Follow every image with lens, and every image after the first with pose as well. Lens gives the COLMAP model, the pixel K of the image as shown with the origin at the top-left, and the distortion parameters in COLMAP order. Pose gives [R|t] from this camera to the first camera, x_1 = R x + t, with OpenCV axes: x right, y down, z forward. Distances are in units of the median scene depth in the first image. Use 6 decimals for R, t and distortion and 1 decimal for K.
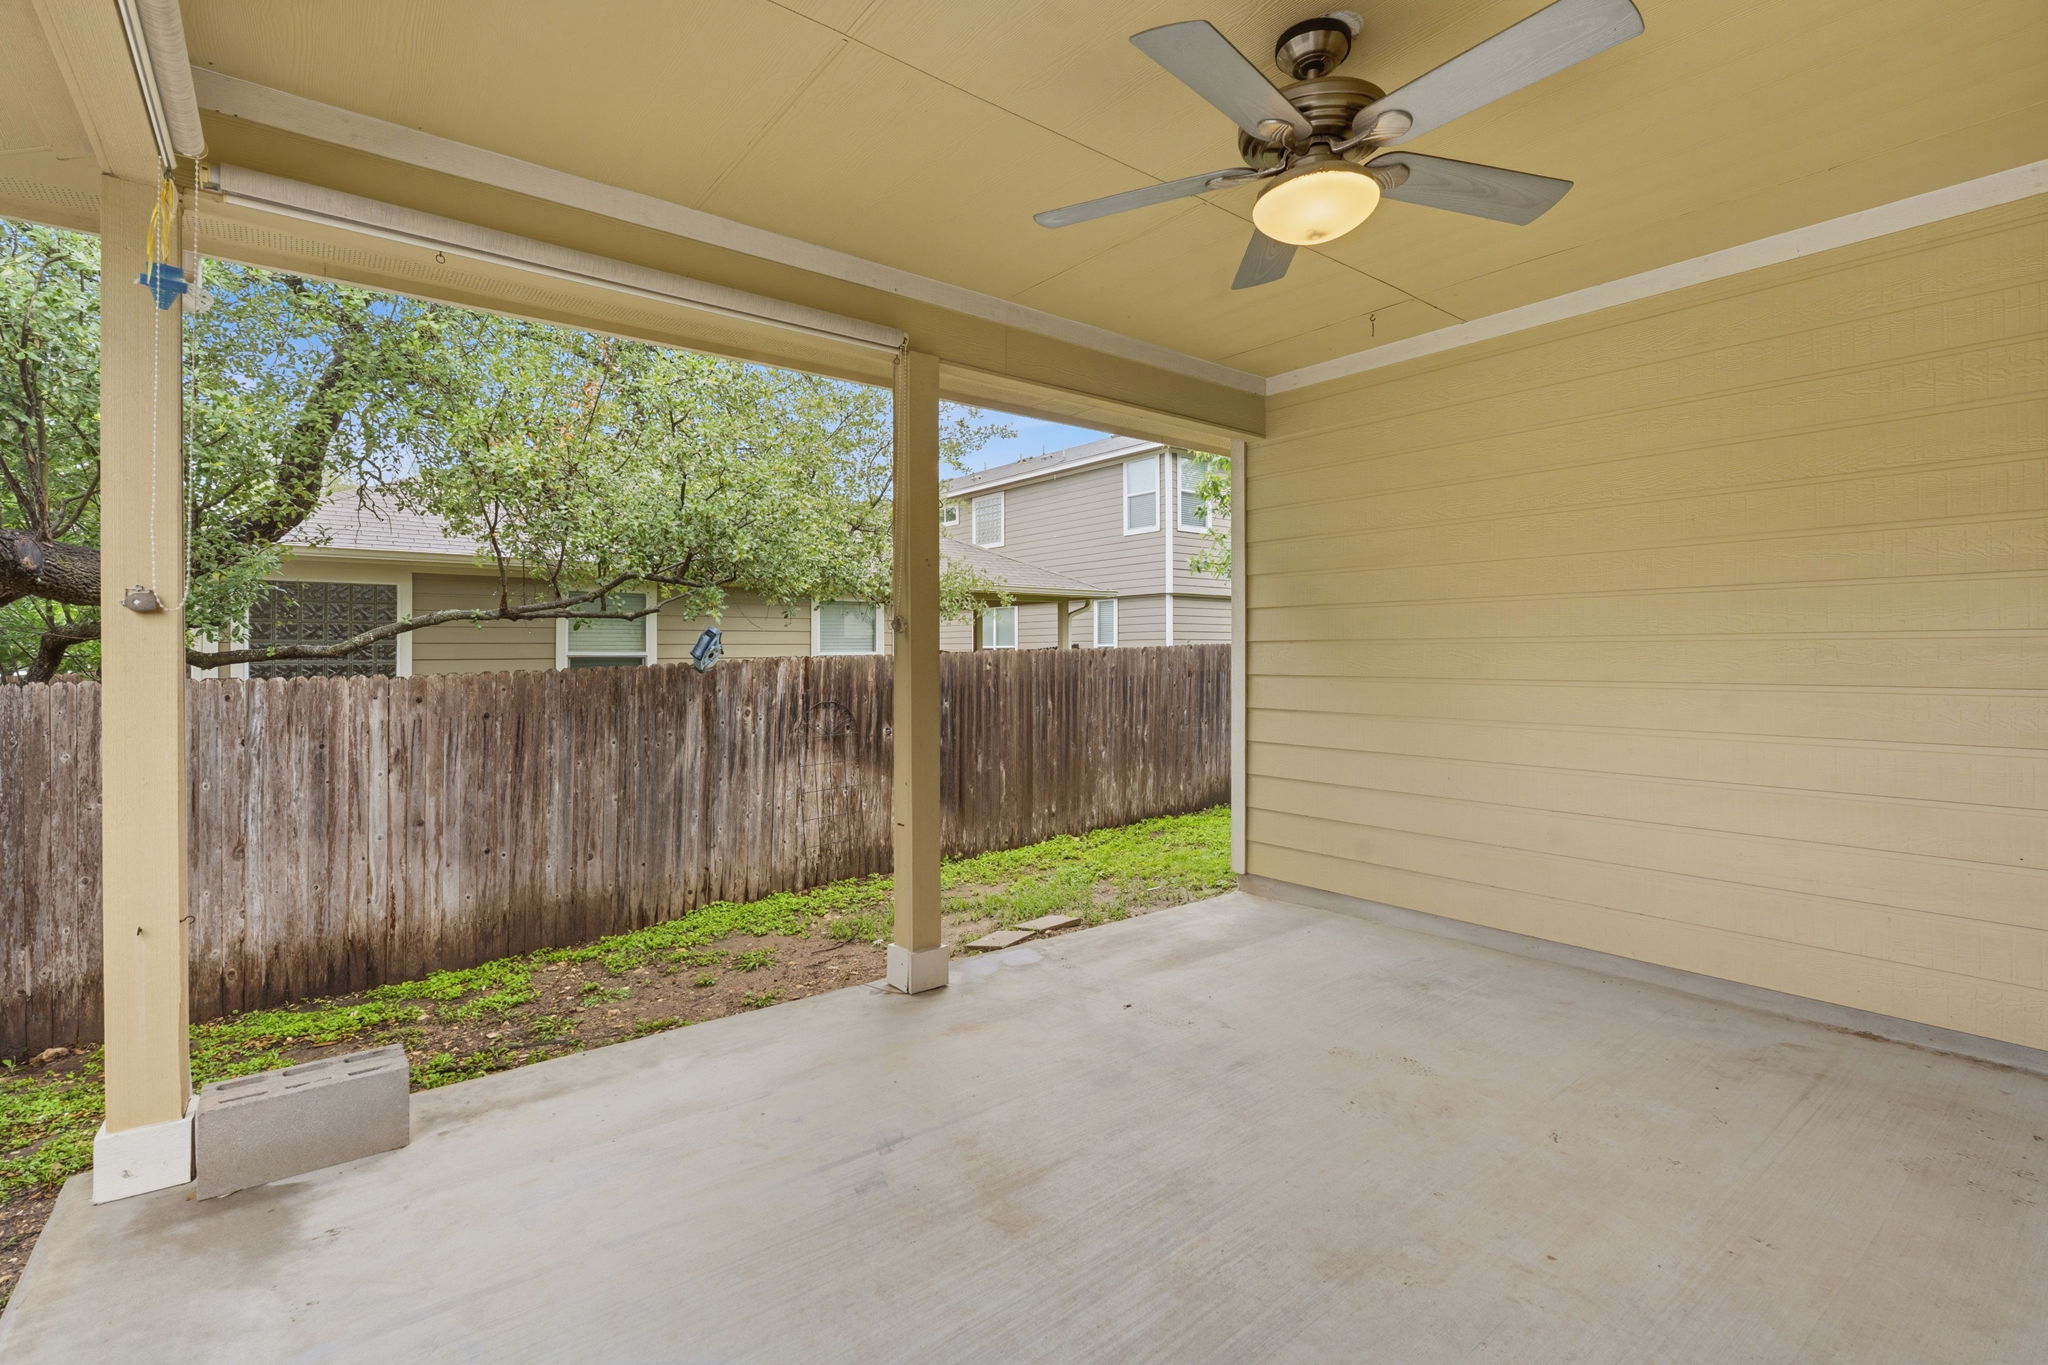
lens RADIAL K [[915.9, 0, 1066.9], [0, 915.9, 652.6], [0, 0, 1]] dist [-0.008701, 0.001587]
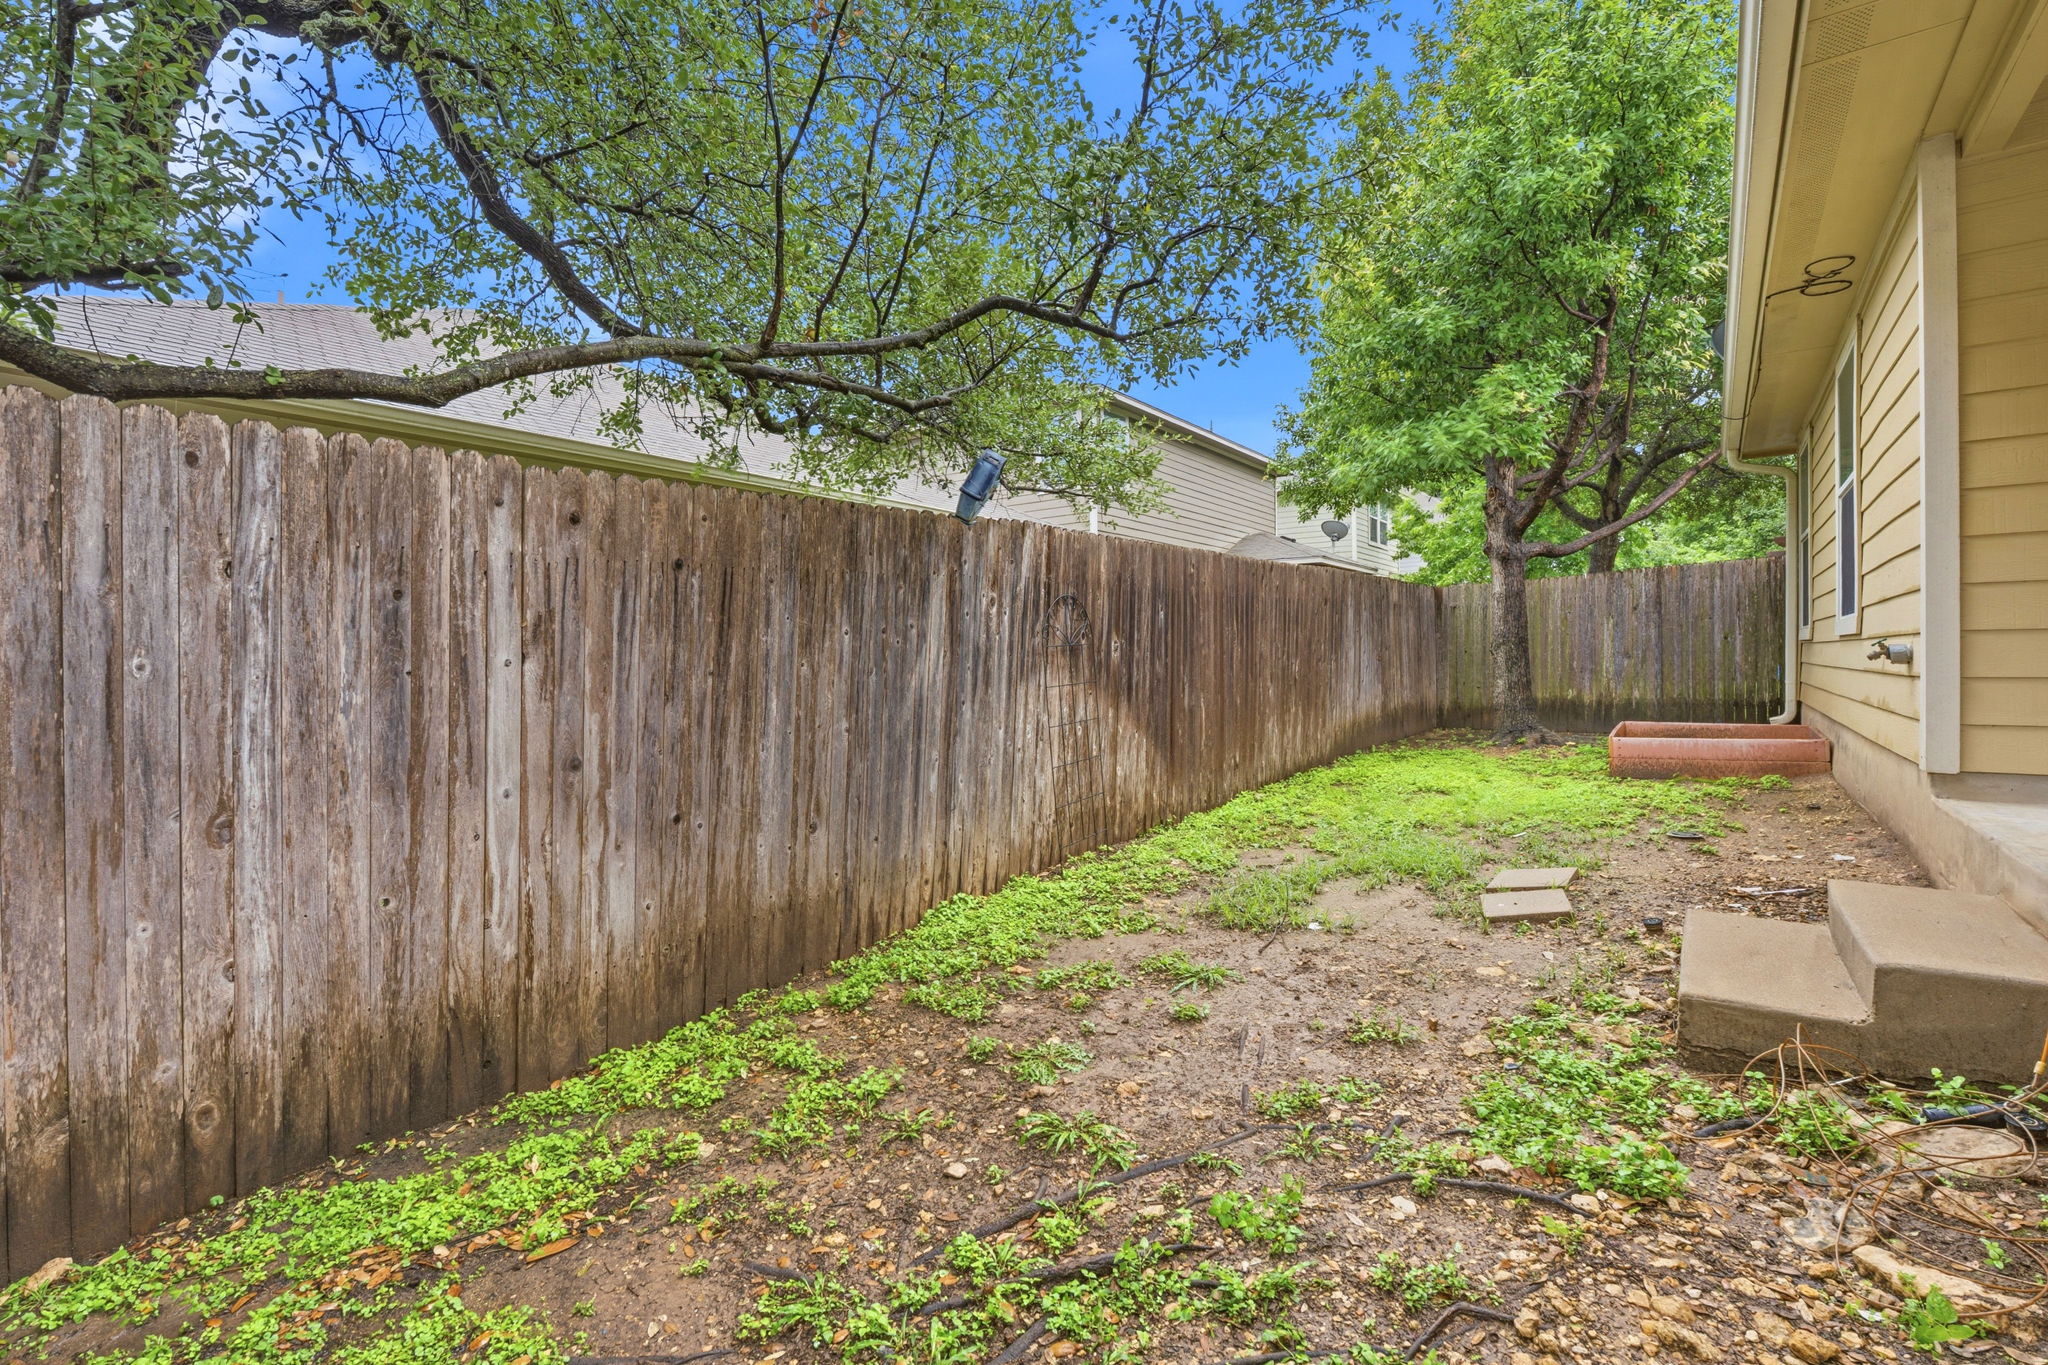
lens RADIAL K [[915.9, 0, 1067.6], [0, 915.9, 666.7], [0, 0, 1]] dist [-0.008701, 0.001587]
pose [[0.969946, -0.014717, 0.242877, -0.566038], [0.011780, 0.999839, 0.013540, 0.128862], [-0.243037, -0.010272, 0.969963, 0.442755]]
